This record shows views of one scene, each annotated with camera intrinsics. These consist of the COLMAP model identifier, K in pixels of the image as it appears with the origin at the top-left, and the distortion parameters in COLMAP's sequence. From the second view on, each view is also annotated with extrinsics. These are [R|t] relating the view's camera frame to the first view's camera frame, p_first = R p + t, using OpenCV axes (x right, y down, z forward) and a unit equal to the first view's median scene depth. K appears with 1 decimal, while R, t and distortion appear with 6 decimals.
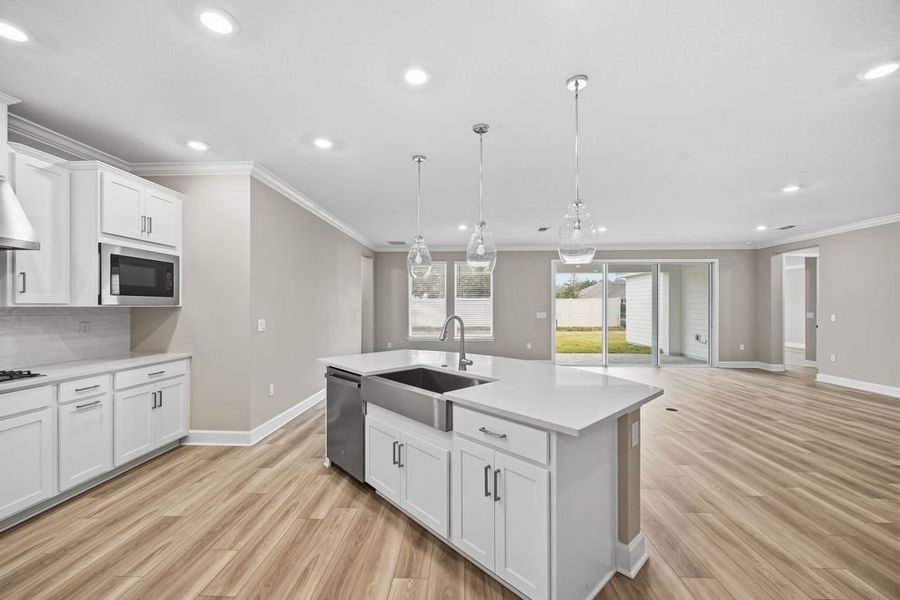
lens RADIAL K [[360.6, 0, 449.5], [0, 360.6, 305.1], [0, 0, 1]] dist [-0.000621, 0.000258]
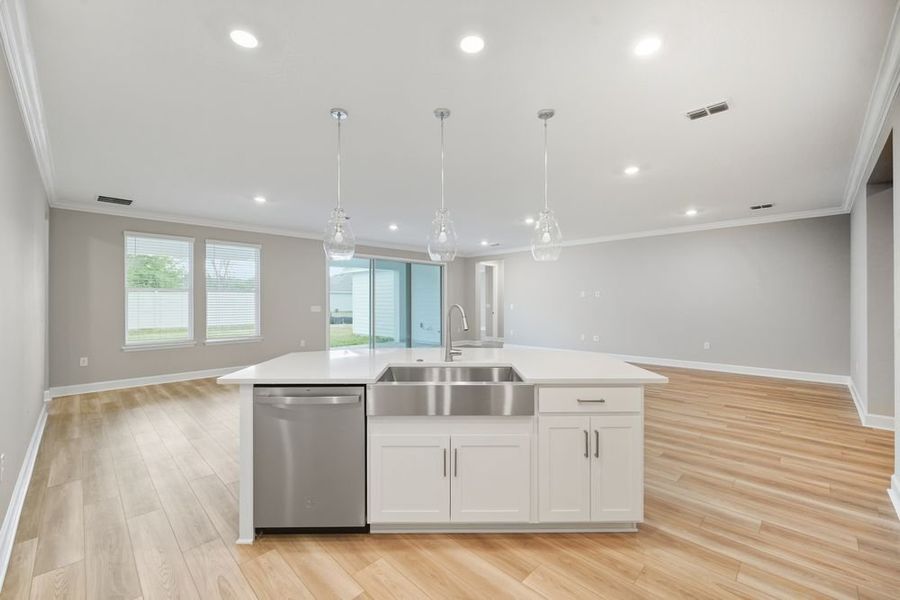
lens RADIAL K [[367.7, 0, 450.0], [0, 367.7, 299.0], [0, 0, 1]] dist [-0.001053, -0.000096]
pose [[0.671608, 0.002423, 0.740903, -0.568018], [-0.000525, 0.999996, -0.002795, 0.014063], [-0.740907, 0.001488, 0.671606, 0.285316]]
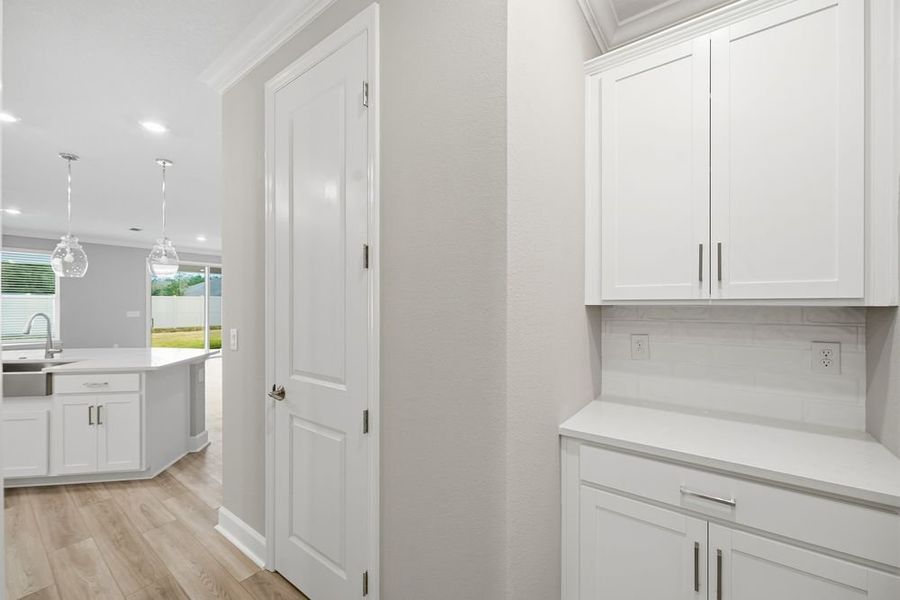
lens RADIAL K [[360.6, 0, 449.5], [0, 360.6, 305.1], [0, 0, 1]] dist [-0.000621, 0.000258]
pose [[0.564355, 0.001252, 0.825531, -0.167663], [-0.004625, 0.999988, 0.001645, -0.003152], [-0.825519, -0.004747, 0.564354, -0.635540]]
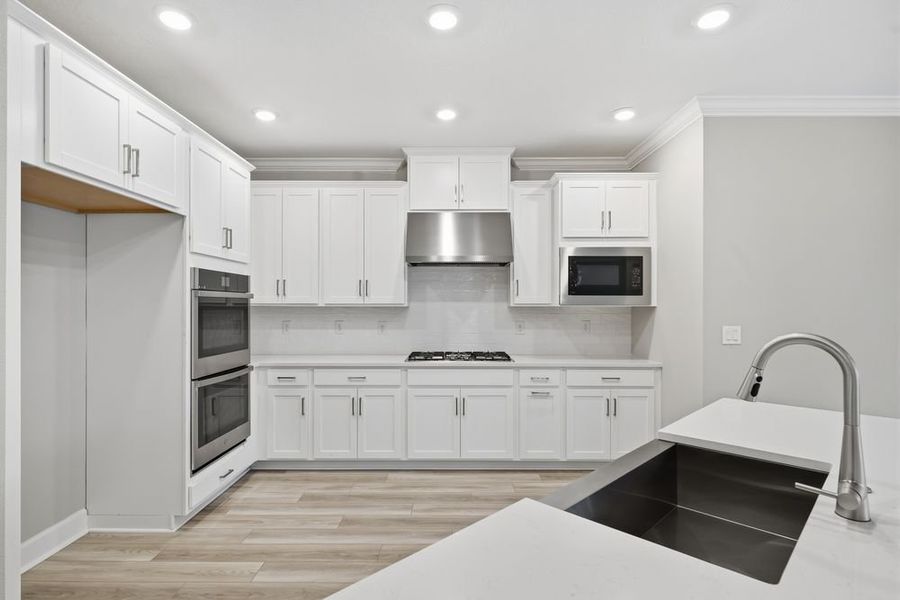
lens RADIAL K [[454.4, 0, 451.4], [0, 454.4, 303.1], [0, 0, 1]] dist [-0.001615, -0.000360]
pose [[0.039060, -0.004871, -0.999225, 0.338247], [0.001945, 0.999987, -0.004798, 0.000303], [0.999235, -0.001756, 0.039069, 0.546151]]
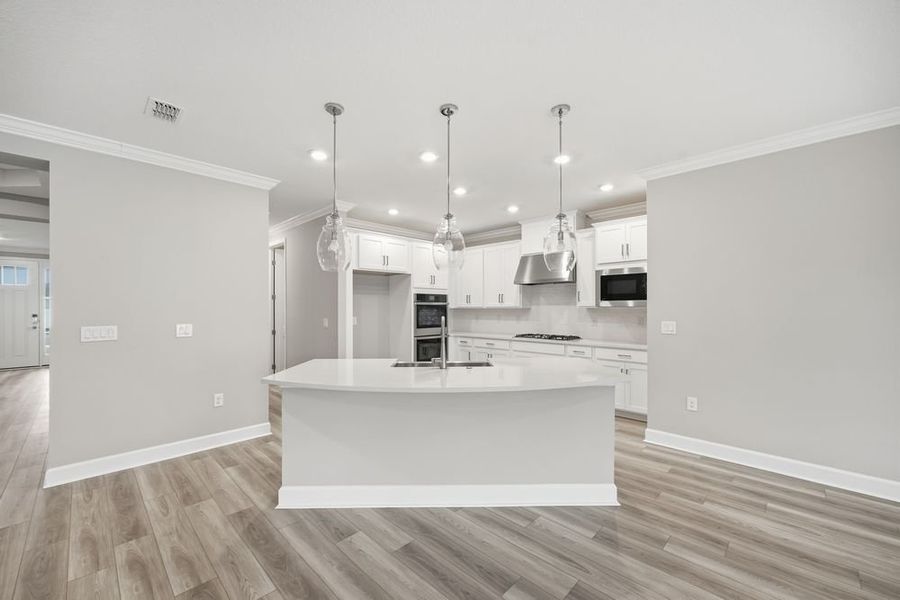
lens RADIAL K [[360.6, 0, 449.5], [0, 360.6, 305.1], [0, 0, 1]] dist [-0.000621, 0.000258]
pose [[-0.669367, -0.003330, -0.742924, 0.675213], [0.005080, 0.999946, -0.009059, 0.002949], [0.742914, -0.009838, -0.669314, 1.434265]]
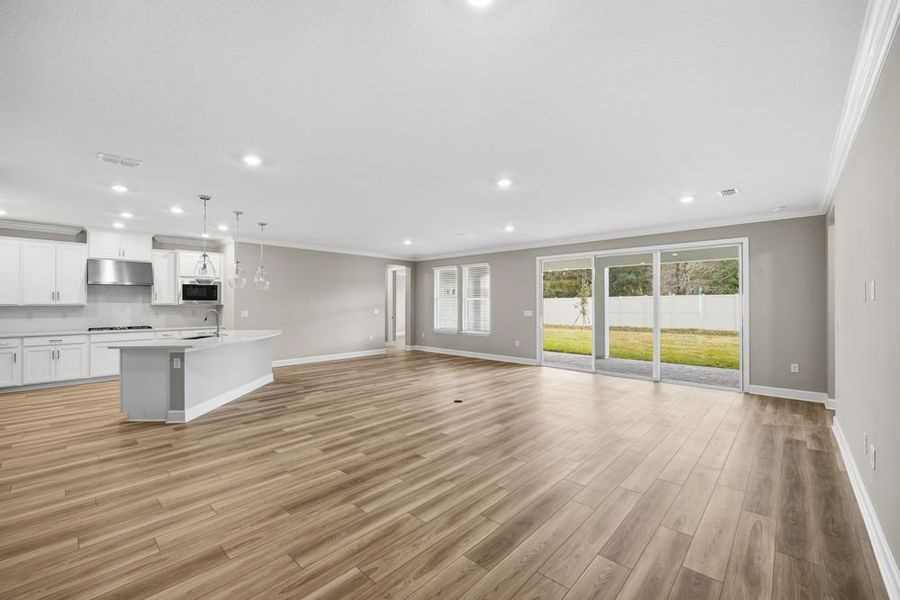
lens RADIAL K [[367.7, 0, 450.0], [0, 367.7, 299.0], [0, 0, 1]] dist [-0.001053, -0.000096]
pose [[0.762246, -0.006892, -0.647251, 1.980474], [0.002608, 0.999968, -0.007576, -0.011362], [0.647283, 0.004086, 0.762239, 0.217130]]
